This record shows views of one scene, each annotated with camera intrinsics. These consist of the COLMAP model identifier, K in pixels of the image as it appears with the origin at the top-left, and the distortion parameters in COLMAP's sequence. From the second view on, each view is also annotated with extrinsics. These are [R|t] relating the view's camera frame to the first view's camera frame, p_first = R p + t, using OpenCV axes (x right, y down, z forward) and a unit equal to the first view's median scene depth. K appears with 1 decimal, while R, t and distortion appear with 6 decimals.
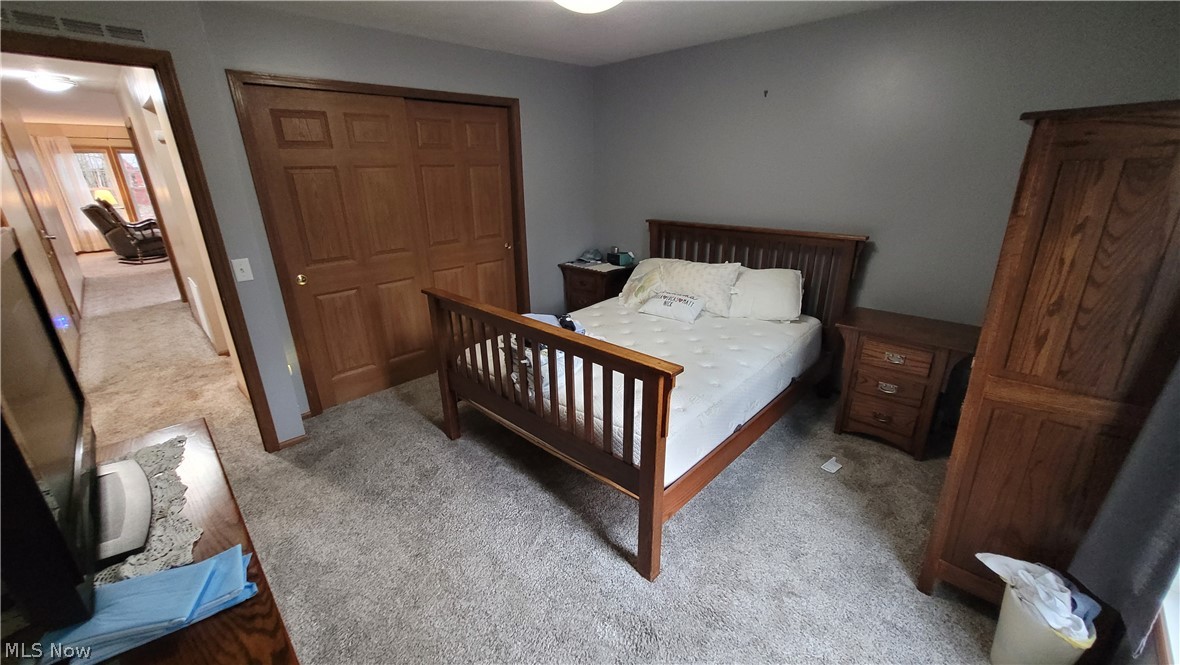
lens RADIAL K [[461.0, 0, 593.1], [0, 461.0, 335.2], [0, 0, 1]] dist [-0.001906, -0.000245]
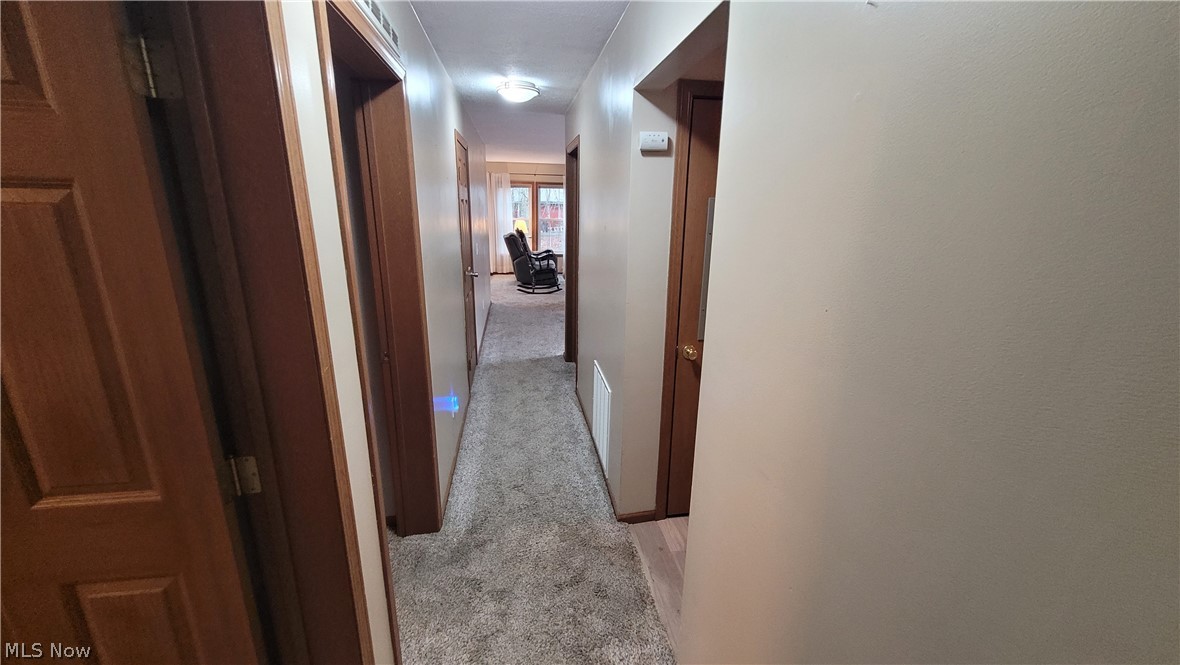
lens RADIAL K [[461.0, 0, 586.9], [0, 461.0, 331.5], [0, 0, 1]] dist [-0.001906, -0.000245]
pose [[0.798686, 0.179298, -0.574415, -0.419912], [-0.227240, 0.973765, -0.012011, -0.127698], [0.557192, 0.140123, 0.818476, 0.360182]]
